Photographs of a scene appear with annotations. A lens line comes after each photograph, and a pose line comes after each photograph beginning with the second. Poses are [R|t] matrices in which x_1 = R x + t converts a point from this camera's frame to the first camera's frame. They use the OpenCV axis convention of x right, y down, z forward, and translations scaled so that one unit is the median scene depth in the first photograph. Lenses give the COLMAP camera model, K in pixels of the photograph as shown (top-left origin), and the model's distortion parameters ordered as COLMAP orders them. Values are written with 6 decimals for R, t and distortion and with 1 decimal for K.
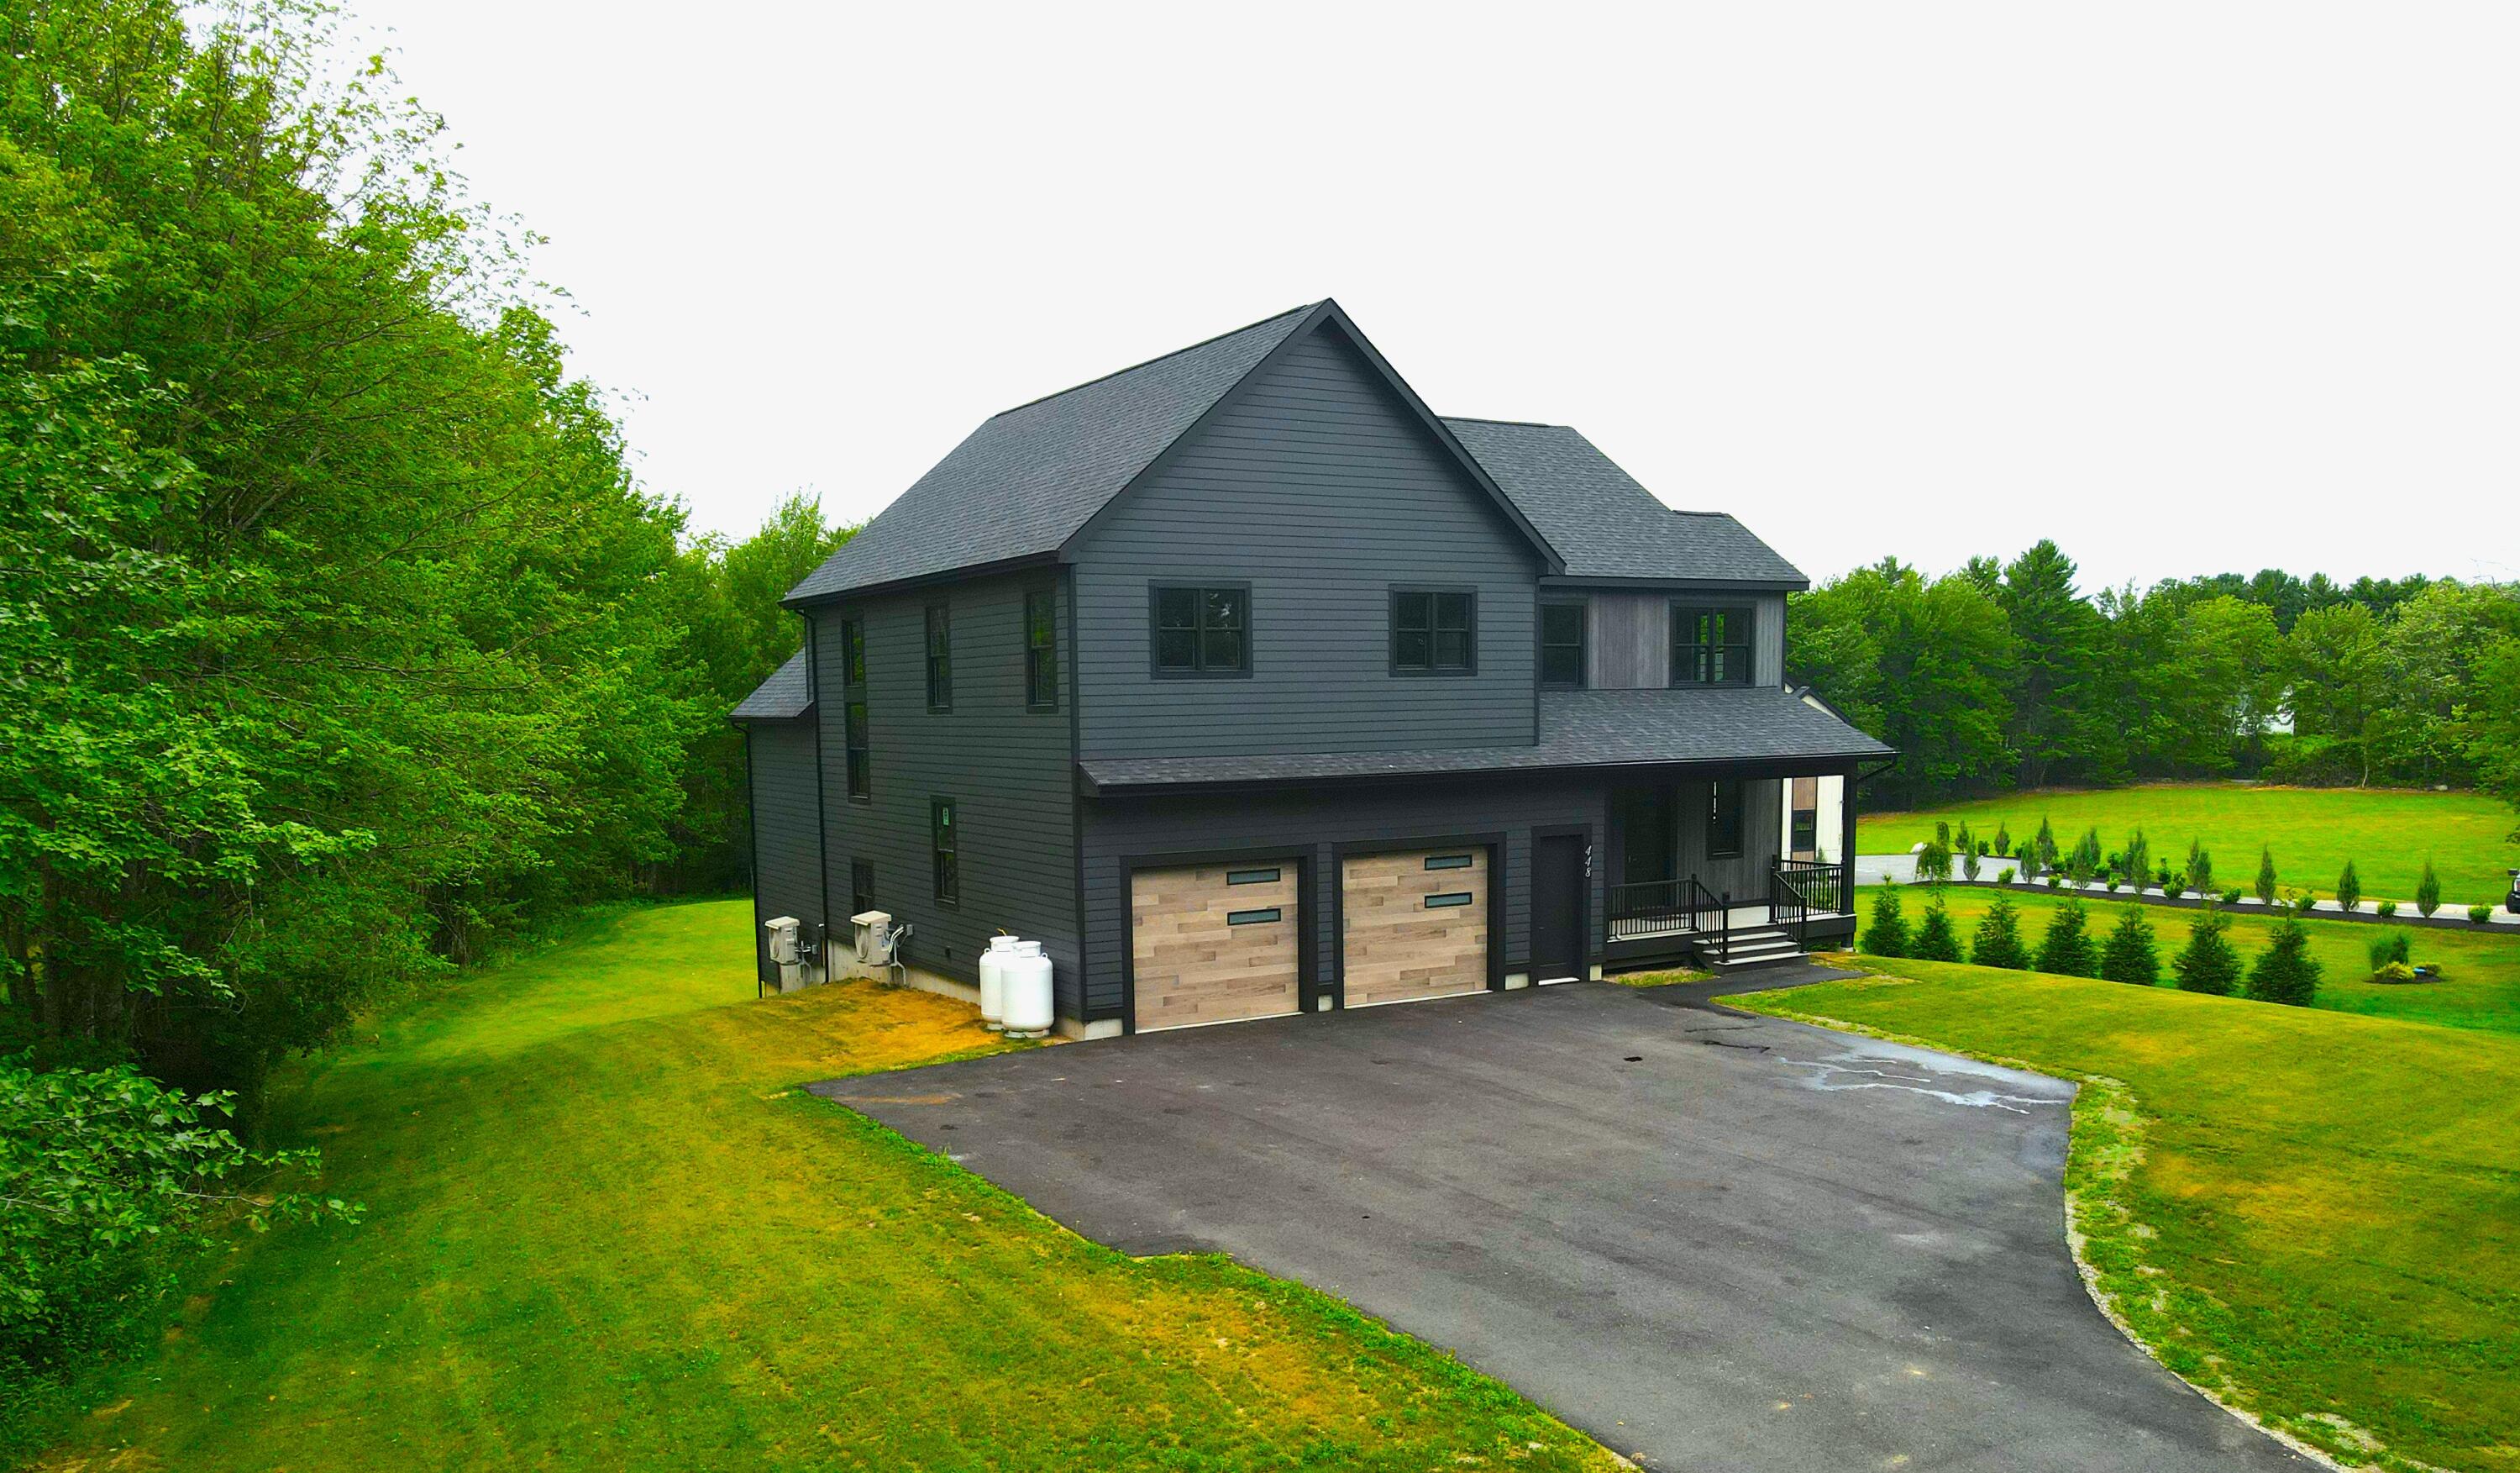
lens RADIAL K [[1828.2, 0, 1266.3], [0, 1828.2, 927.5], [0, 0, 1]] dist [-0.005597, 0.001218]
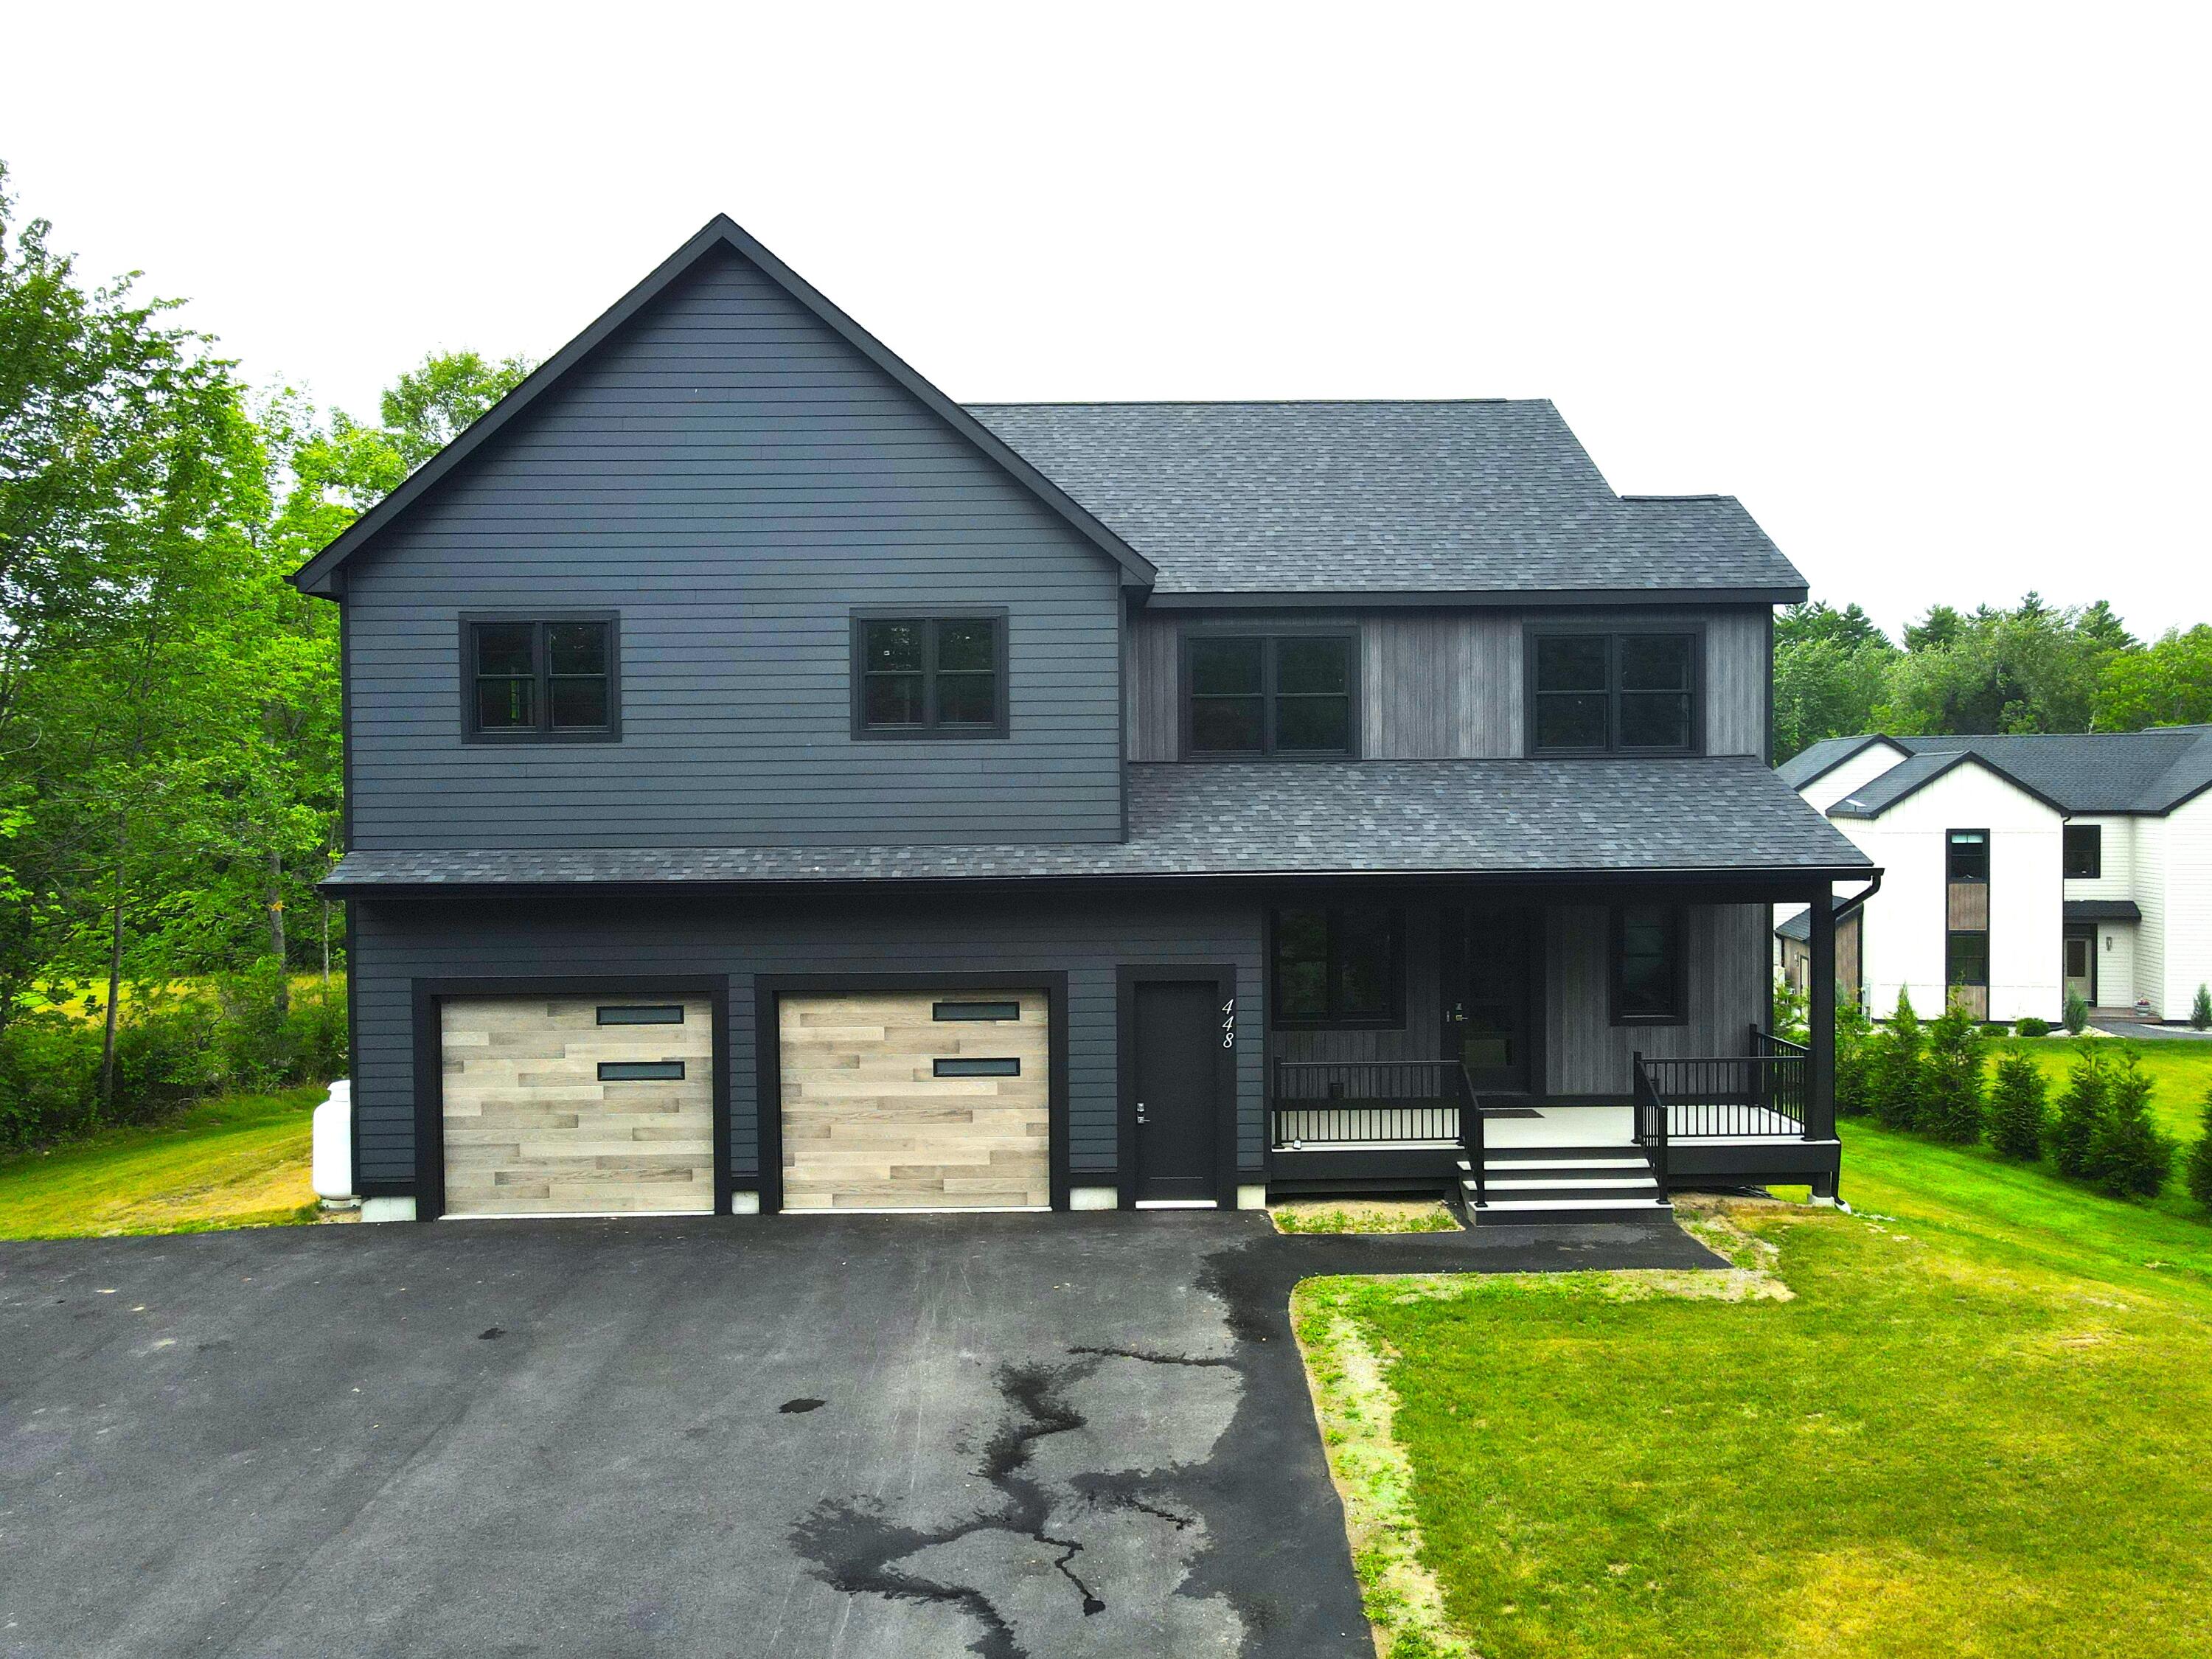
lens RADIAL K [[1615.8, 0, 1104.4], [0, 1615.8, 832.7], [0, 0, 1]] dist [0.017735, -0.004928]
pose [[0.867770, 0.020738, -0.496533, 0.449642], [-0.065581, 0.995170, -0.073049, -0.062524], [0.492620, 0.095952, 0.864939, 0.511707]]
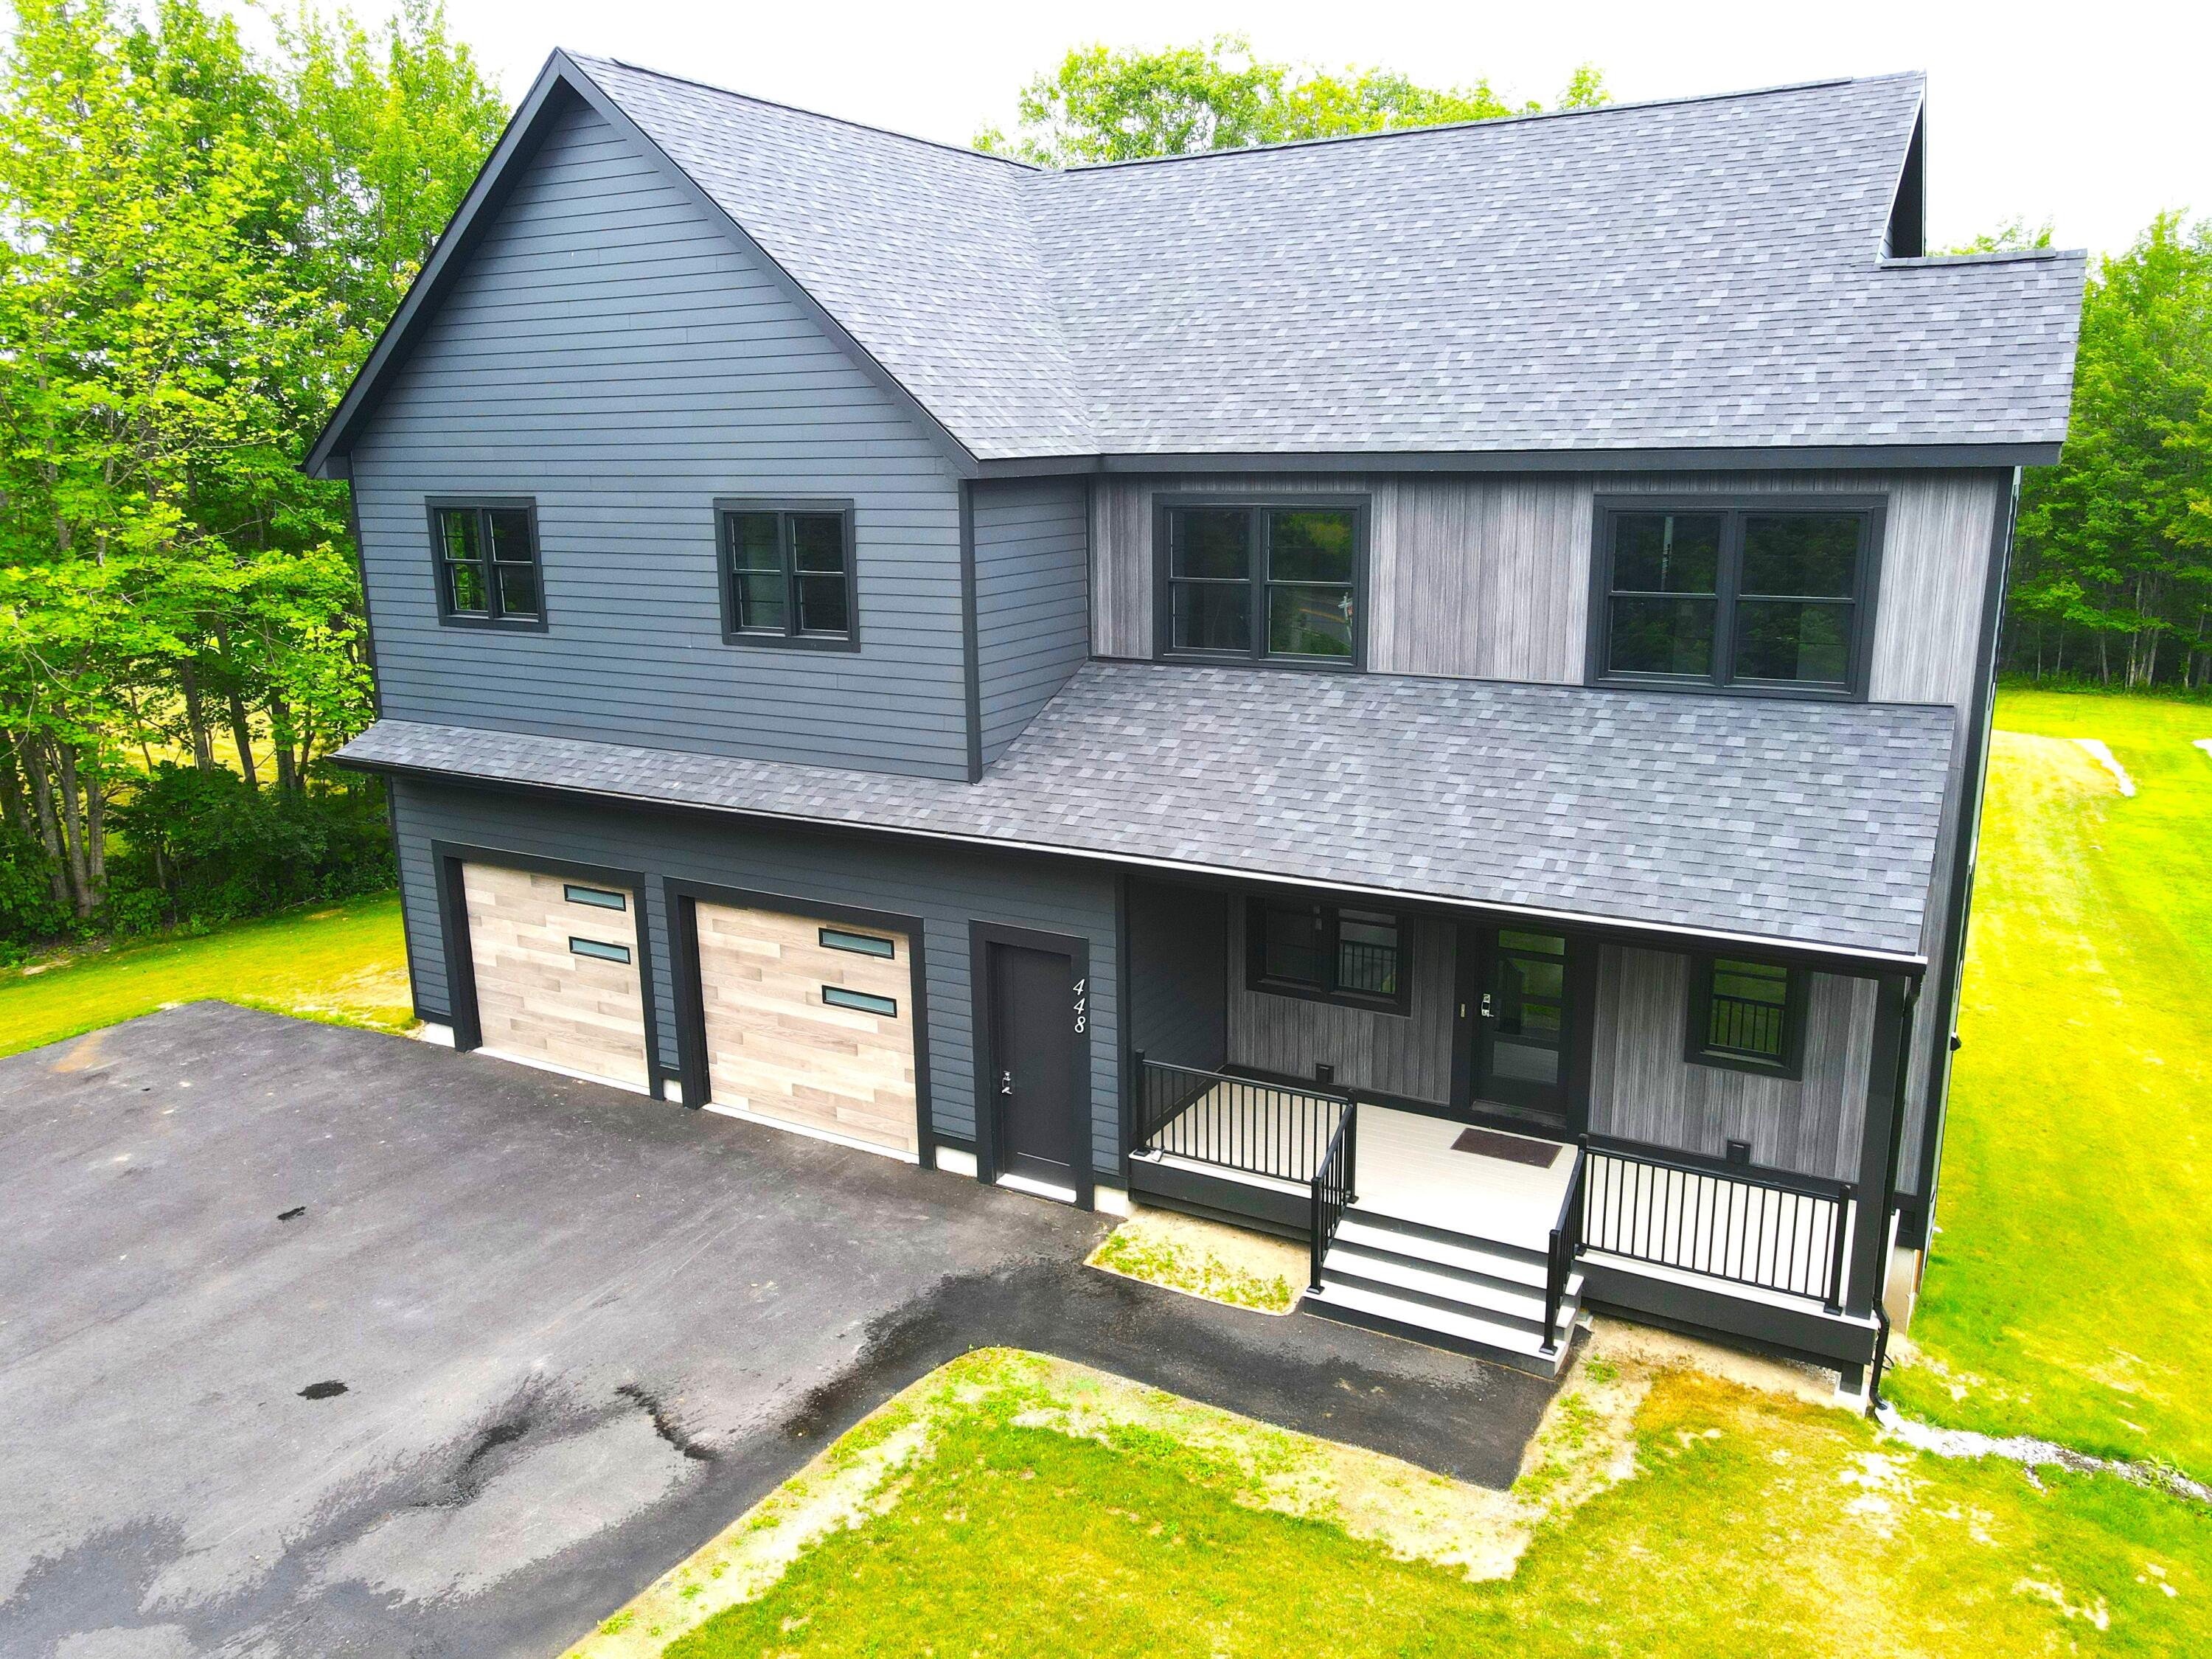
lens RADIAL K [[1615.8, 0, 1102.9], [0, 1615.8, 829.5], [0, 0, 1]] dist [0.017735, -0.004928]
pose [[0.490583, 0.213724, -0.844778, 0.614576], [-0.101569, 0.976872, 0.188160, -0.190774], [0.865455, -0.006505, 0.500945, 0.819092]]
